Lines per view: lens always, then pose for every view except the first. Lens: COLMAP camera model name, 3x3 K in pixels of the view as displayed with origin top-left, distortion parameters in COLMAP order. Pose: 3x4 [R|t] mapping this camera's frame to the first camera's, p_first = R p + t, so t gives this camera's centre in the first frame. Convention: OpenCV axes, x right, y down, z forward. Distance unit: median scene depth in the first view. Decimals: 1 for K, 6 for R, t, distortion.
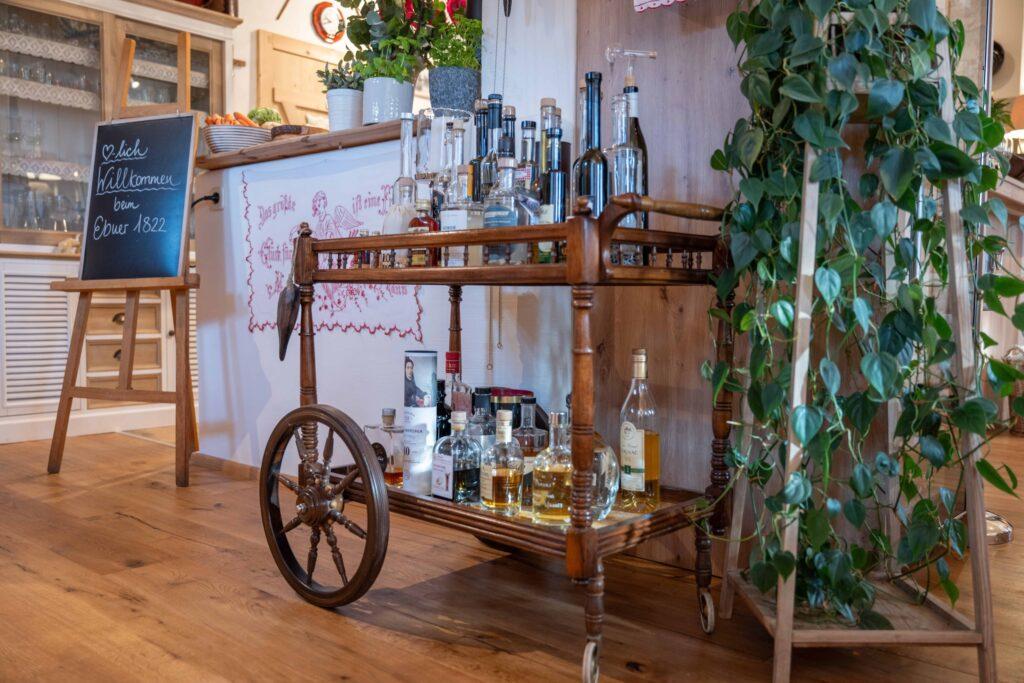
lens RADIAL K [[837.9, 0, 501.9], [0, 837.9, 340.7], [0, 0, 1]] dist [-0.006456, 0.006577]
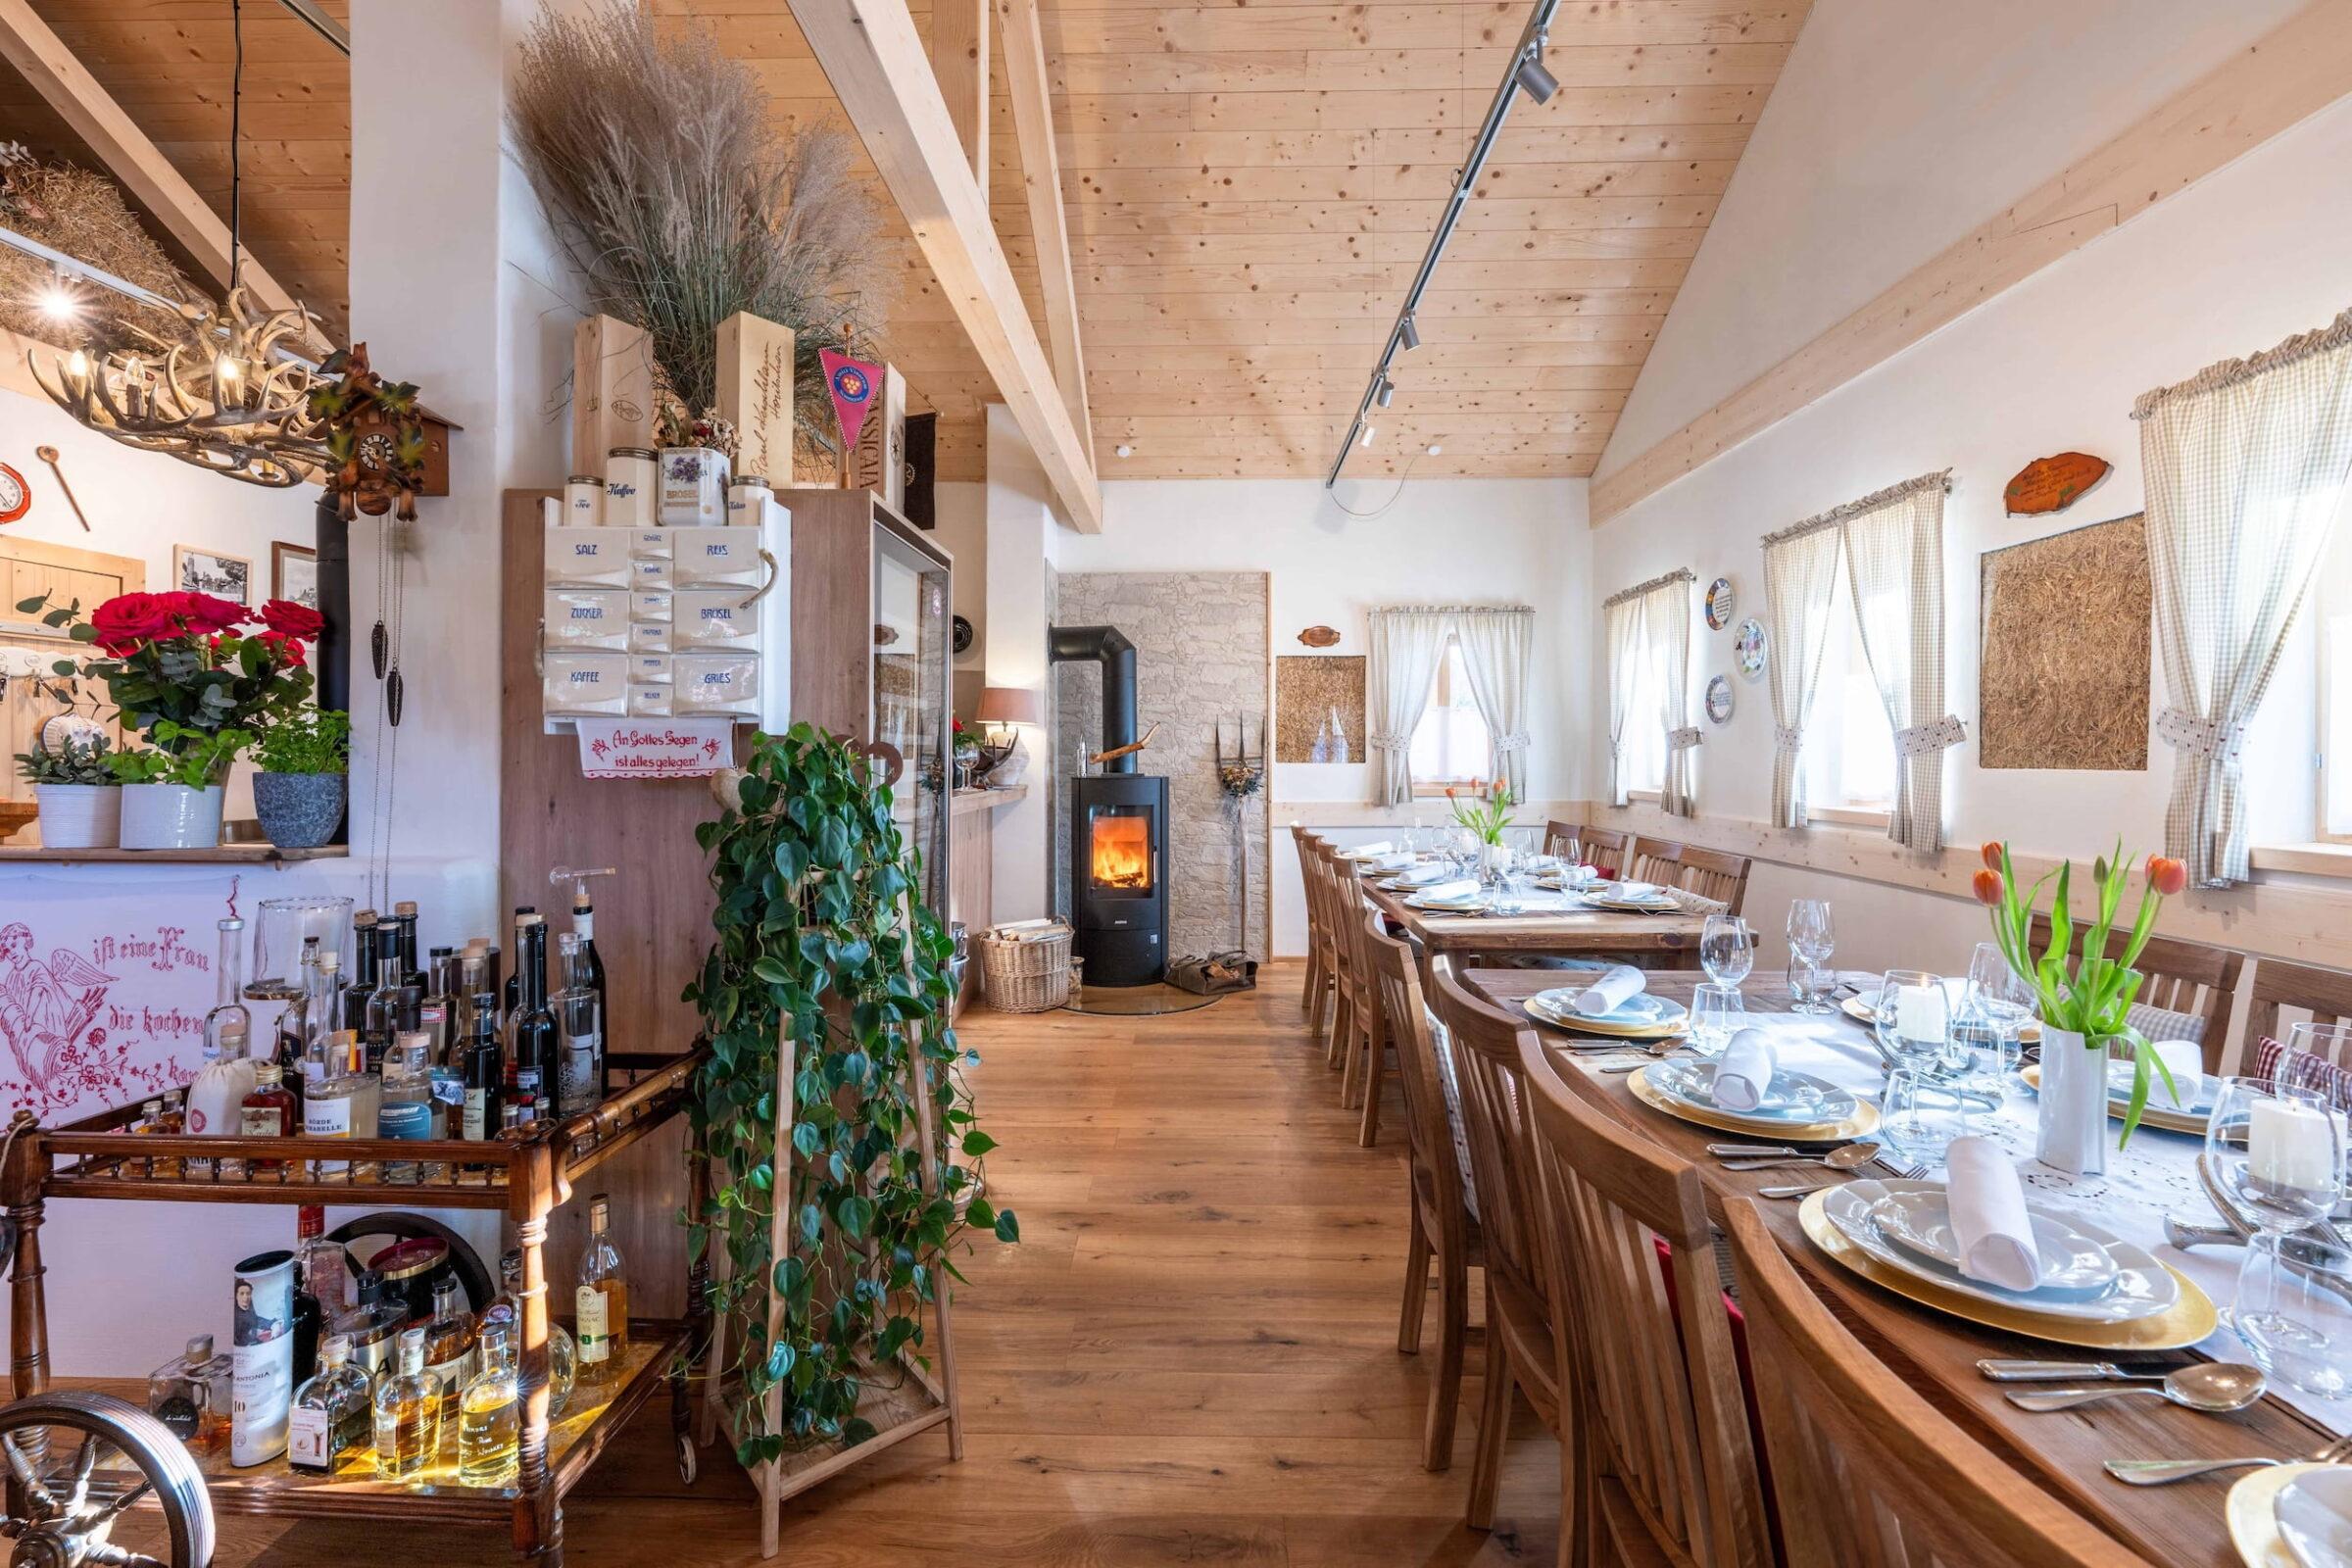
lens RADIAL K [[989.7, 0, 1138.6], [0, 989.7, 755.8], [0, 0, 1]] dist [0.001862, -0.000157]
pose [[0.776304, -0.010635, 0.630270, -0.048222], [0.032891, 0.999179, -0.023652, -0.417725], [-0.629501, 0.039091, 0.776016, -0.191029]]
